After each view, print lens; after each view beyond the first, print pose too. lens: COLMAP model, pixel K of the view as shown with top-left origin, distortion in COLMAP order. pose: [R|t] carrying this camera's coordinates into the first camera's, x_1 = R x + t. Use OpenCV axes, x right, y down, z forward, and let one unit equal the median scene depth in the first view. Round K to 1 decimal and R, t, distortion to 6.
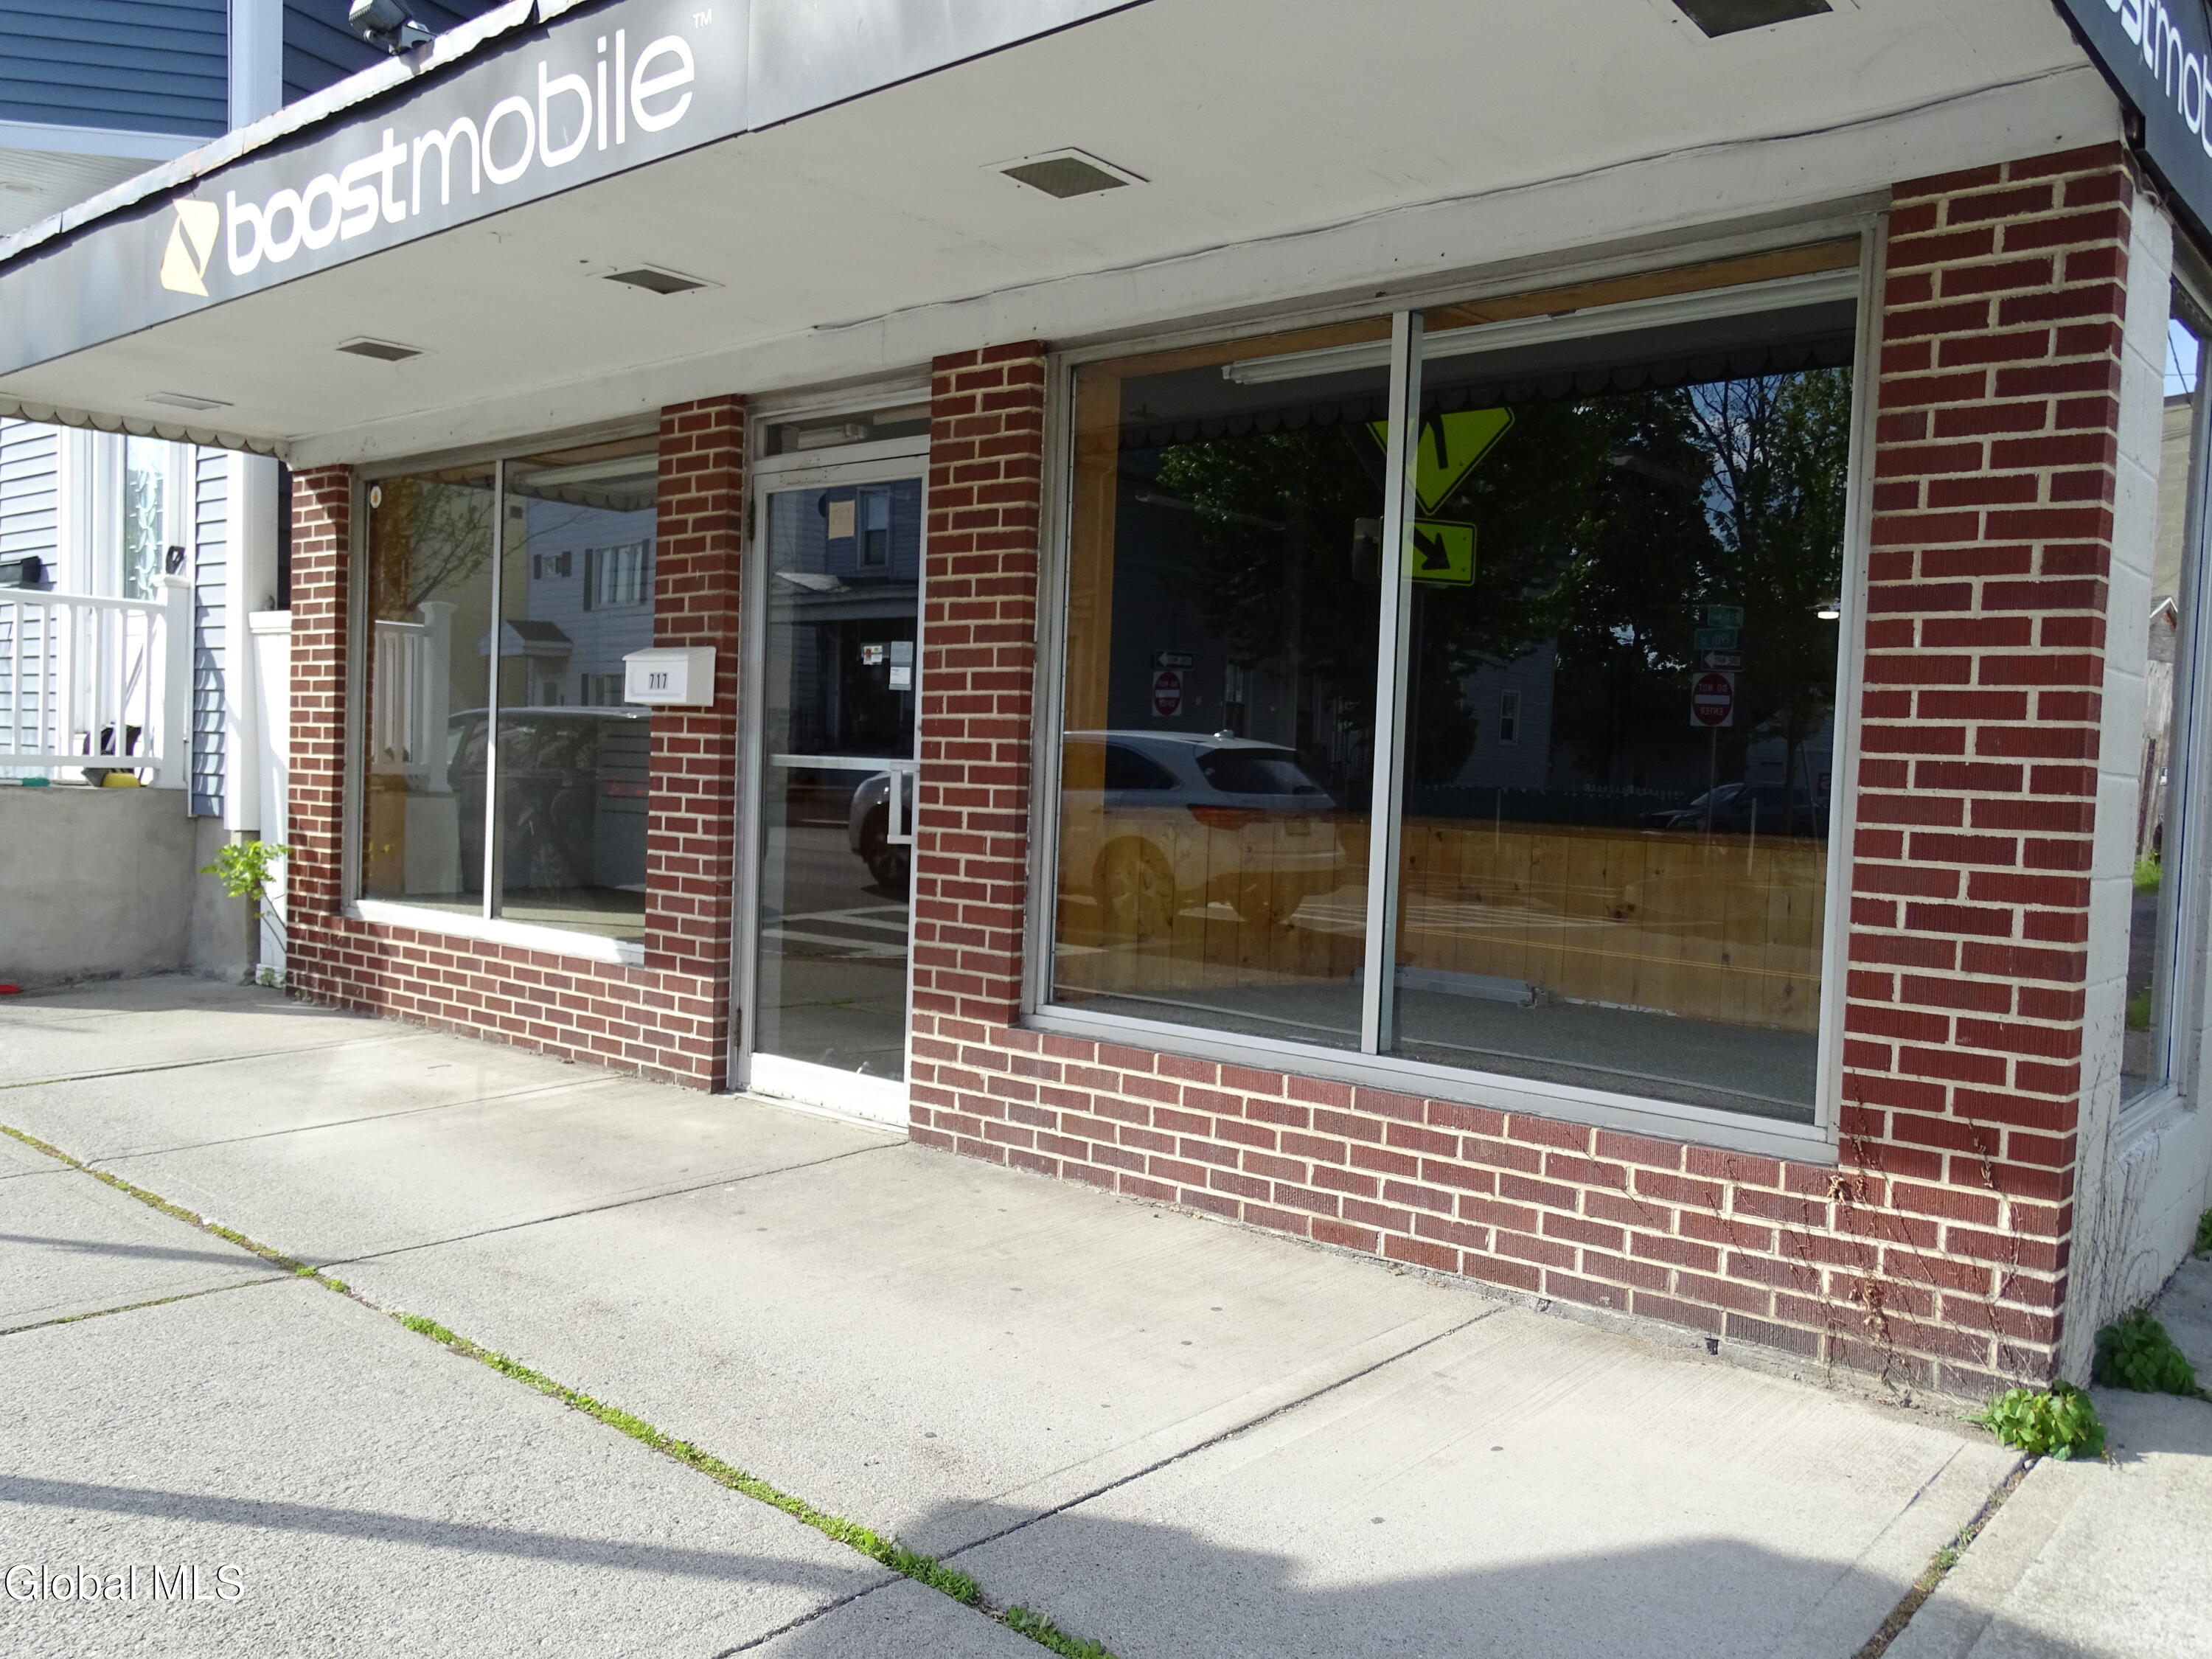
lens RADIAL K [[1819.0, 0, 1104.2], [0, 1819.0, 819.7], [0, 0, 1]] dist [-0.001168, 0.021351]
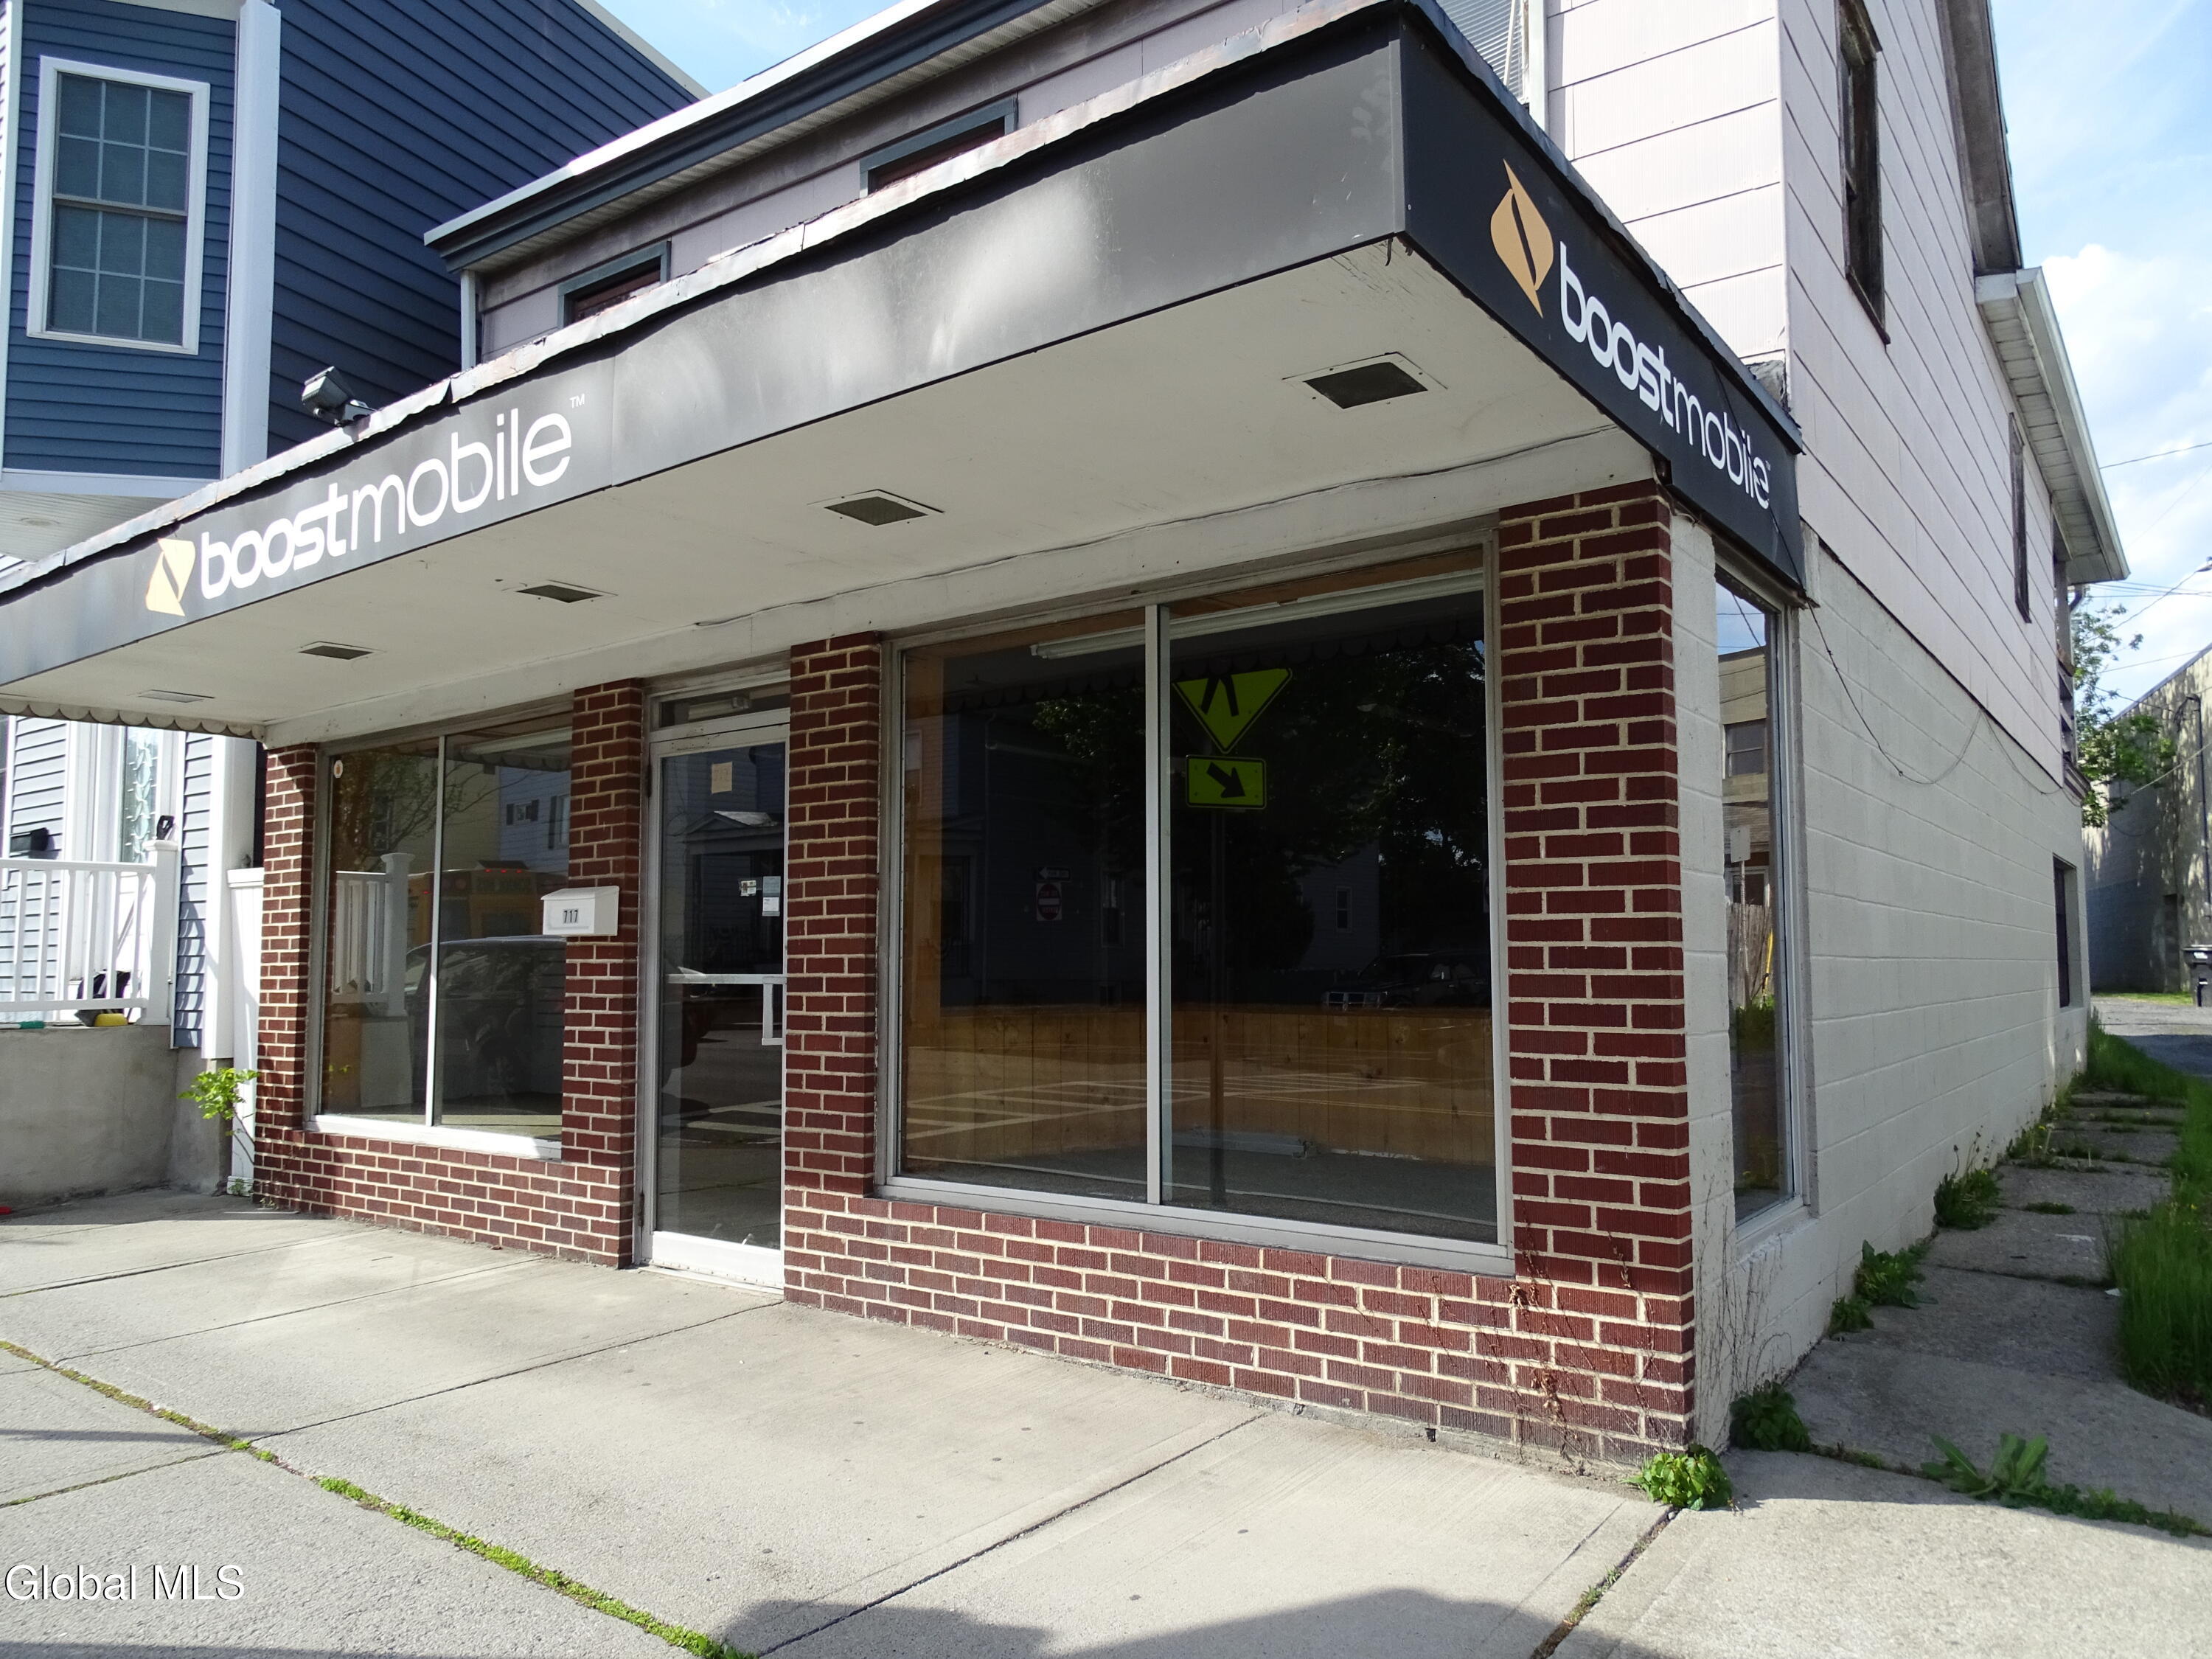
lens RADIAL K [[1545.2, 0, 1106.0], [0, 1545.2, 829.5], [0, 0, 1]] dist [0.004610, -0.003027]
pose [[0.997045, -0.034730, 0.068526, 0.051621], [0.042503, 0.992404, -0.115449, -0.001744], [-0.063996, 0.118021, 0.990947, -0.048893]]
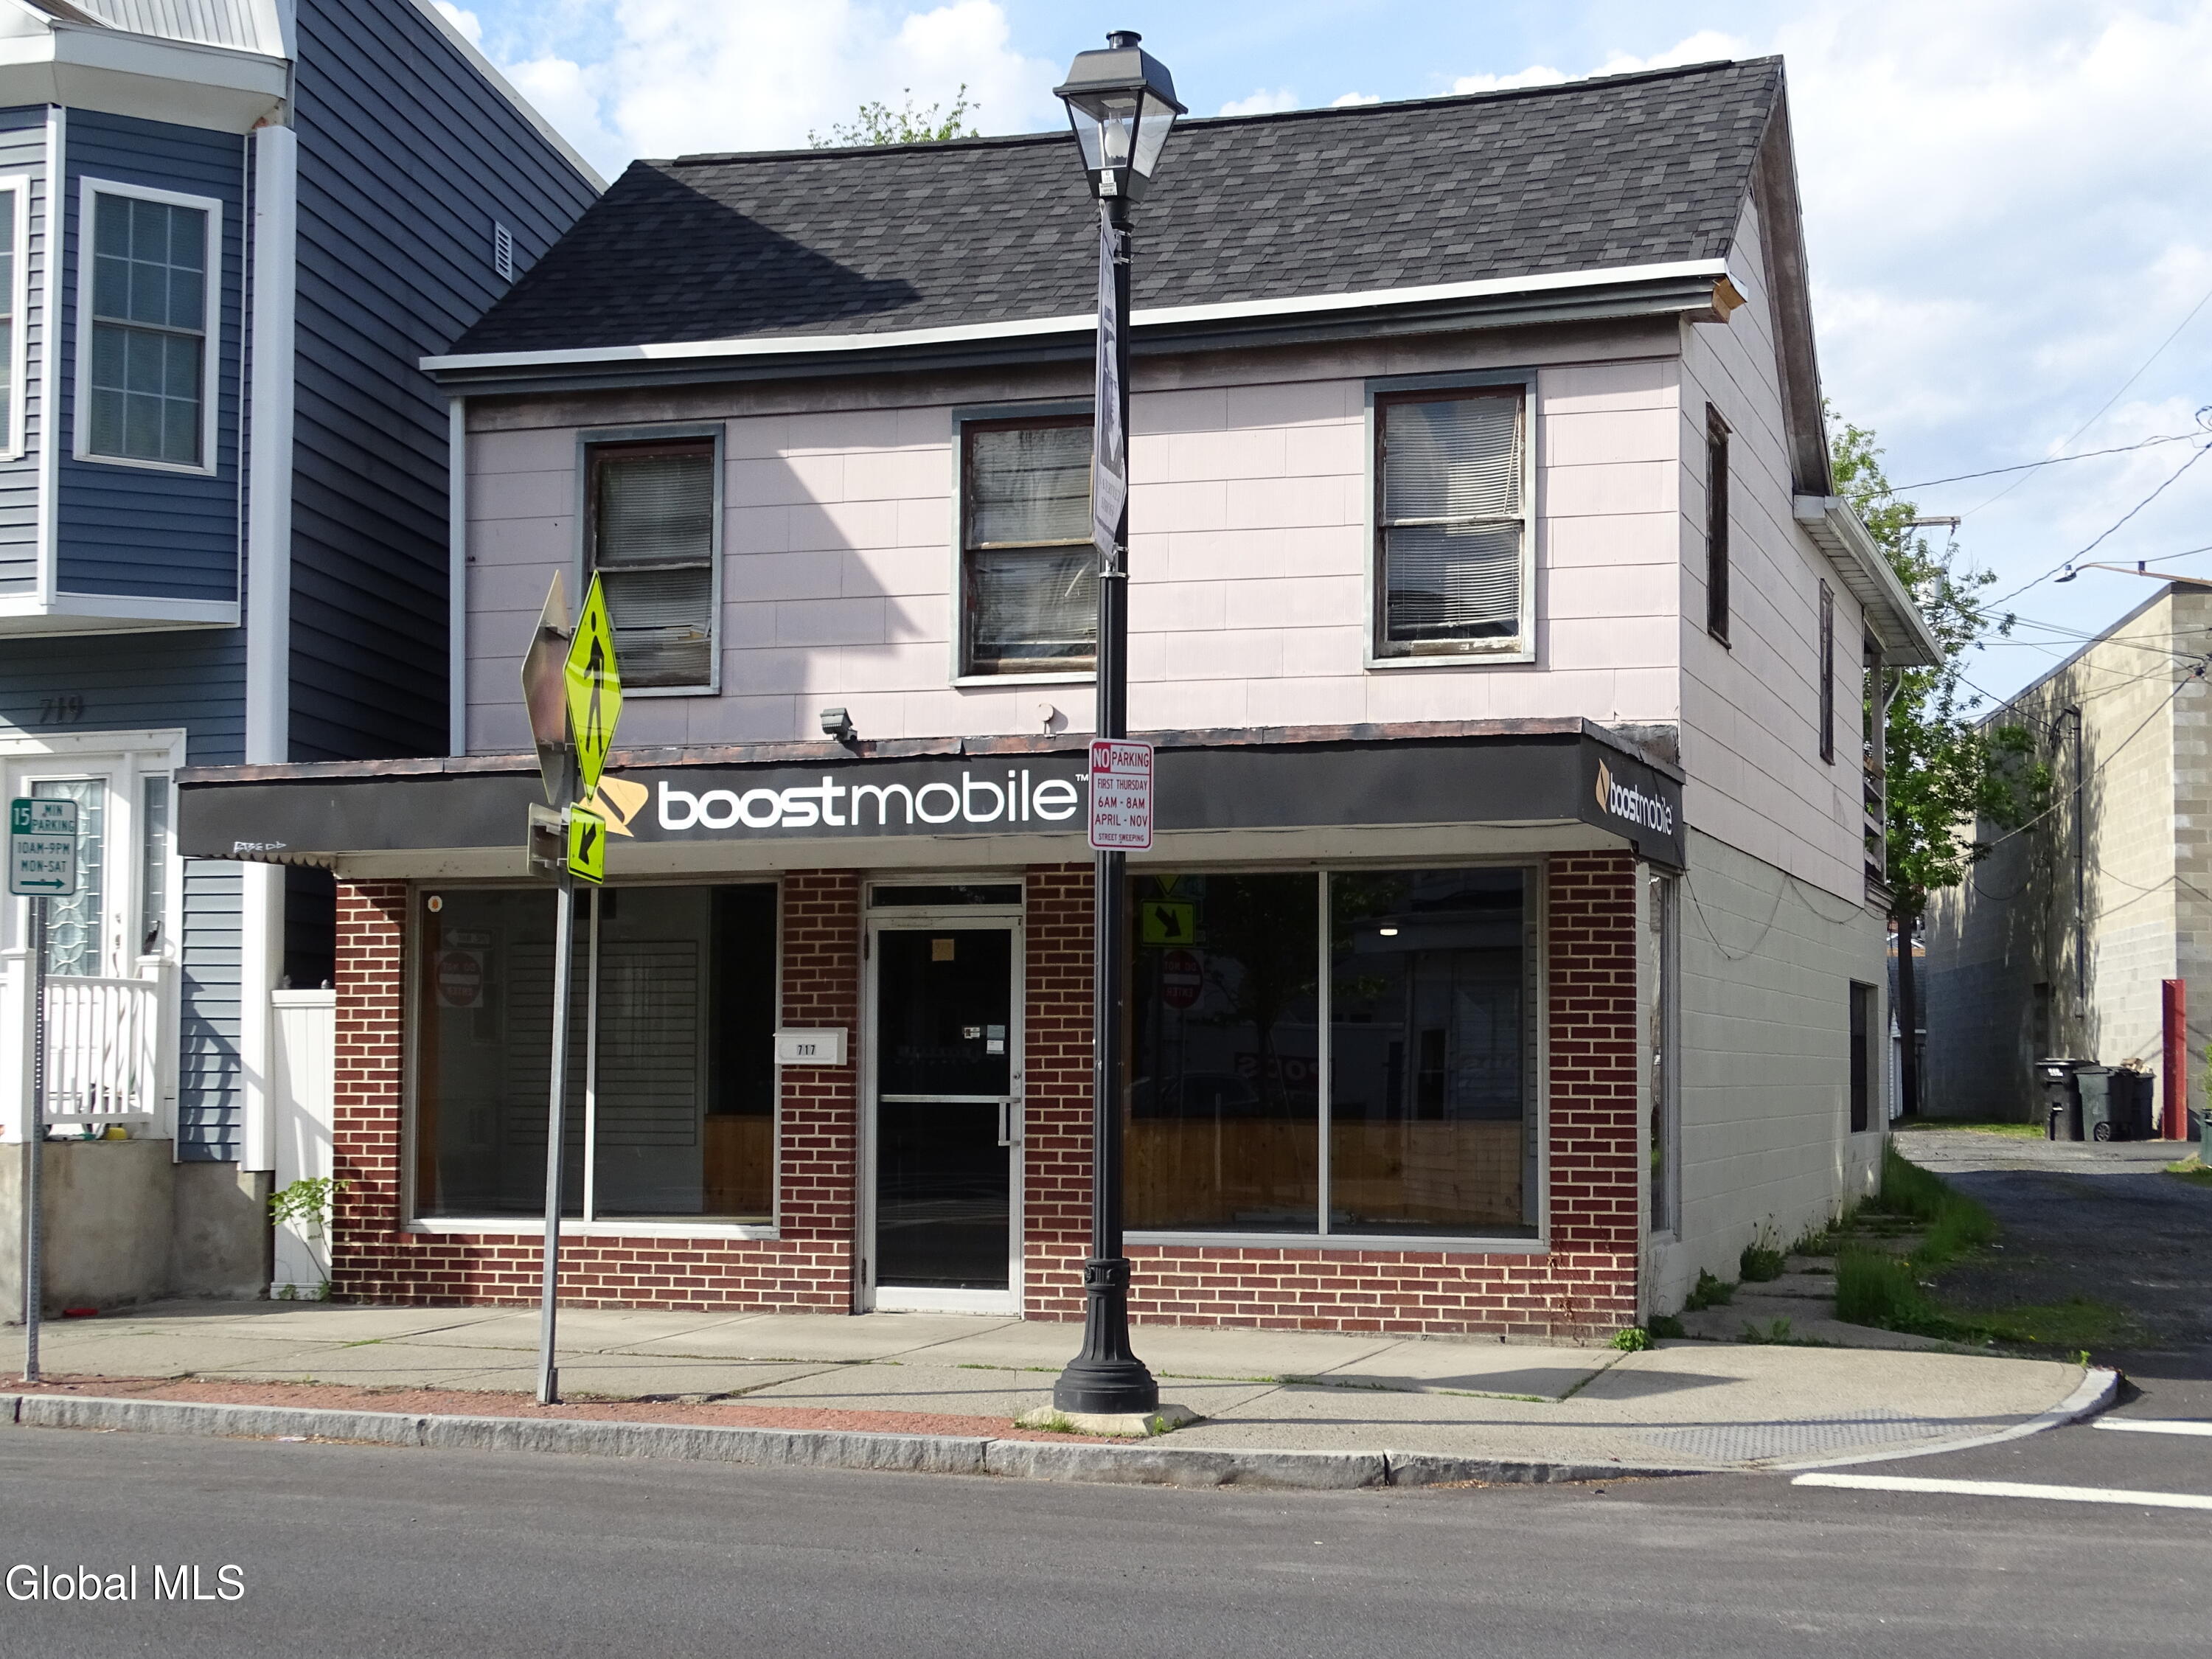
lens RADIAL K [[3171.9, 0, 1100.5], [0, 3171.9, 797.3], [0, 0, 1]] dist [-0.029064, 0.119256]
pose [[0.935406, -0.003474, 0.353558, -1.325302], [0.041971, 0.993972, -0.101278, -0.007932], [-0.351075, 0.109575, 0.929914, -2.235611]]
